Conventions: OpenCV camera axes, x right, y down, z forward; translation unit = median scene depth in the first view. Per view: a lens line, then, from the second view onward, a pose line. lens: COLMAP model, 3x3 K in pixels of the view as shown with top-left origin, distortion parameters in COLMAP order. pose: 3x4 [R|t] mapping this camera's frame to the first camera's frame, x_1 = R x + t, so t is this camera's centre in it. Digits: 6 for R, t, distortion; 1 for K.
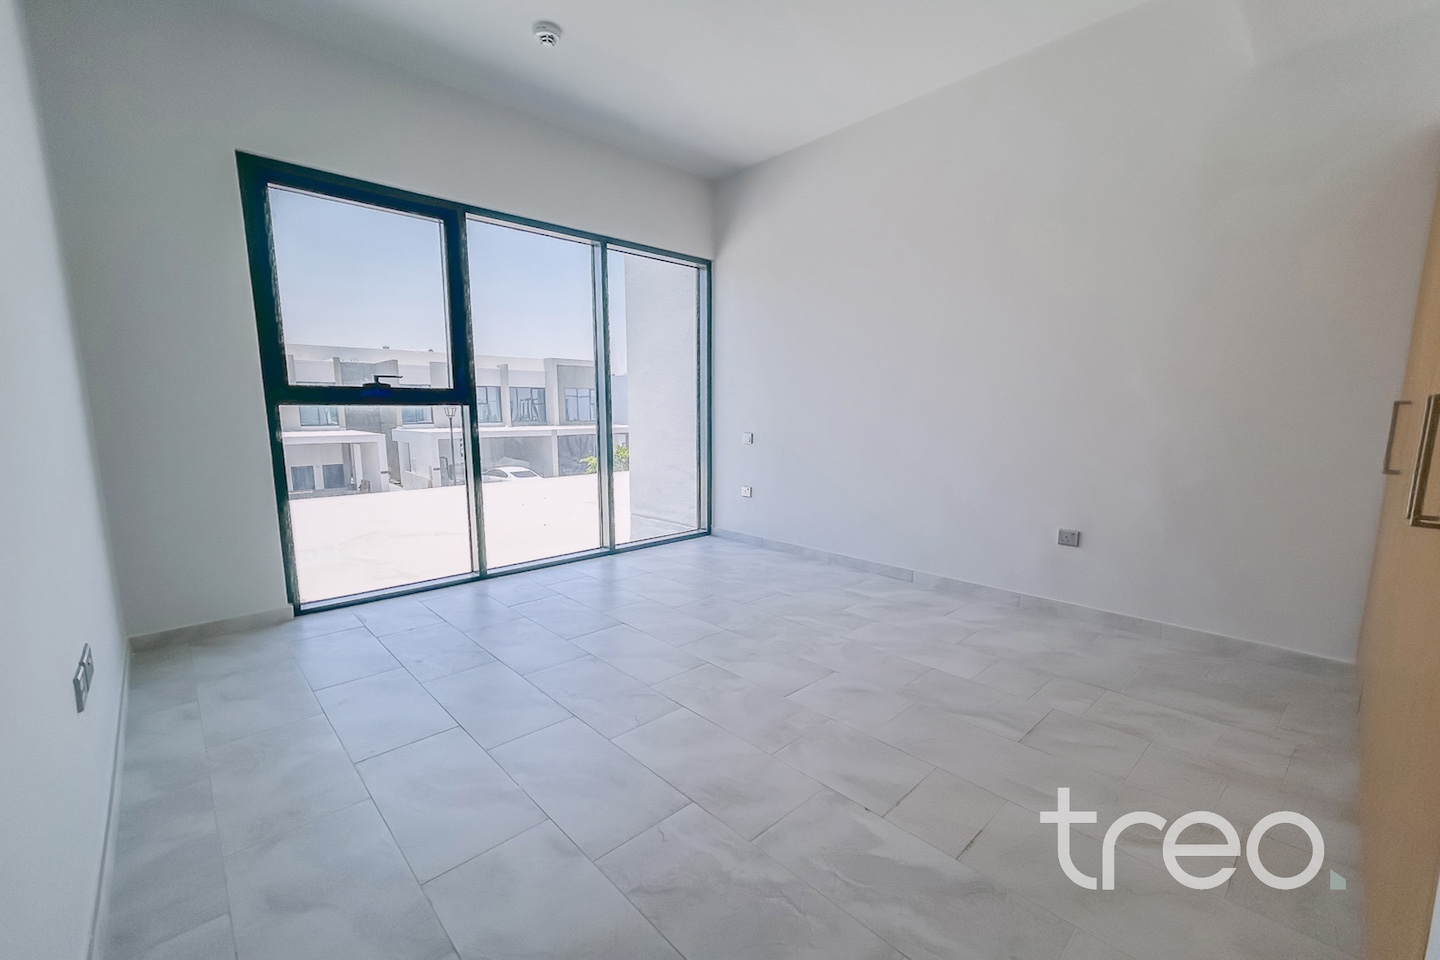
lens RADIAL K [[606.8, 0, 731.2], [0, 606.8, 490.3], [0, 0, 1]] dist [0.001352, 0.000477]
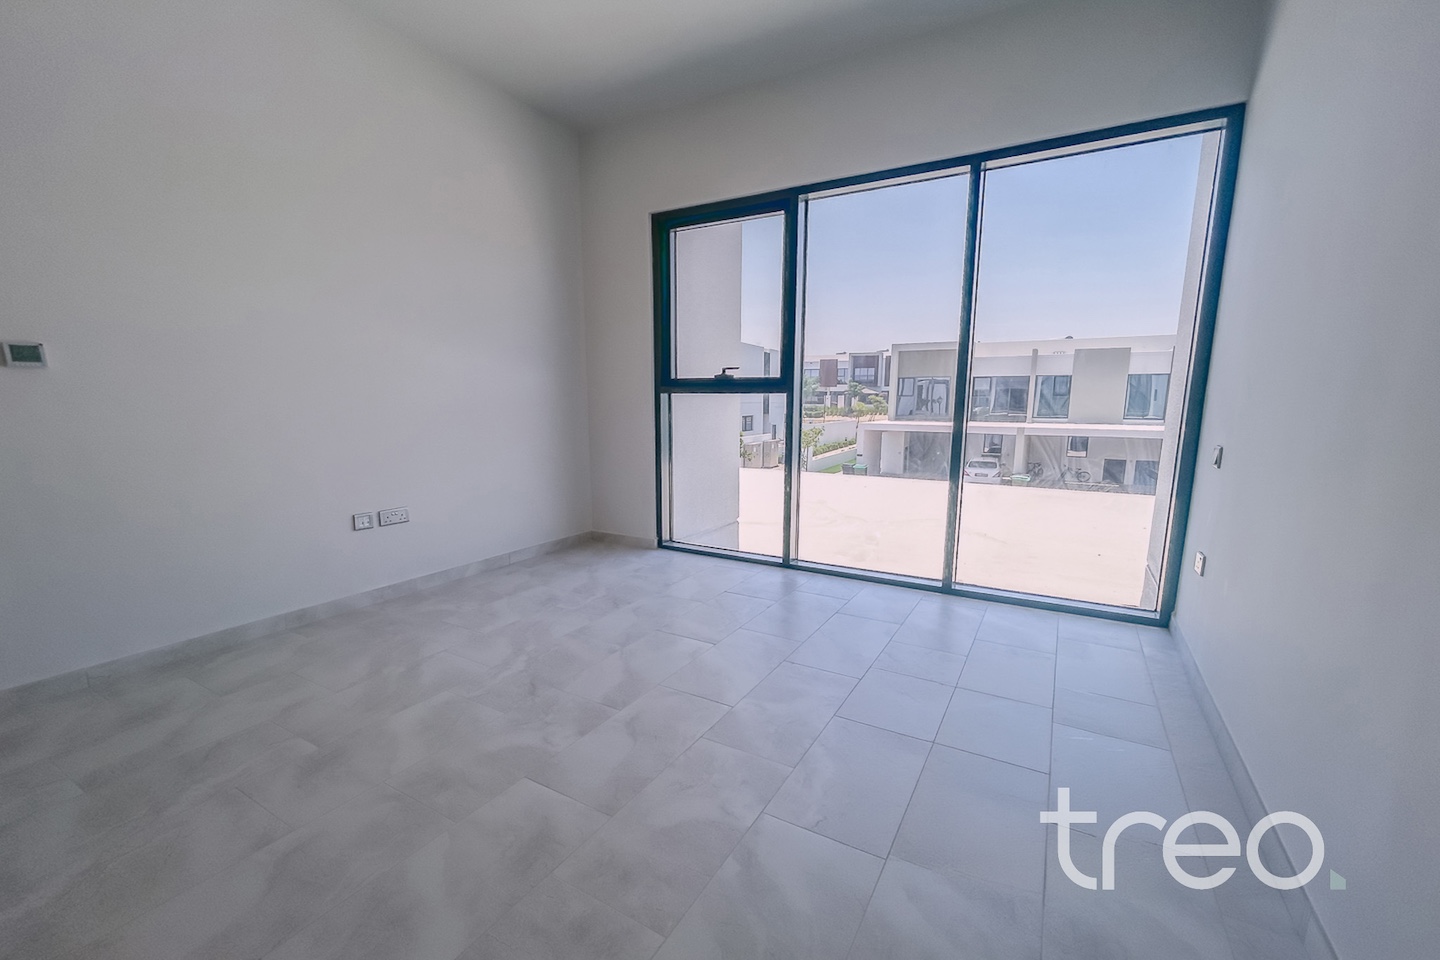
lens RADIAL K [[606.8, 0, 712.8], [0, 606.8, 492.7], [0, 0, 1]] dist [0.001352, 0.000477]
pose [[0.254640, 0.145775, -0.955985, 0.546361], [-0.133552, 0.984401, 0.114535, -0.080921], [0.957769, 0.098508, 0.270136, 0.666015]]
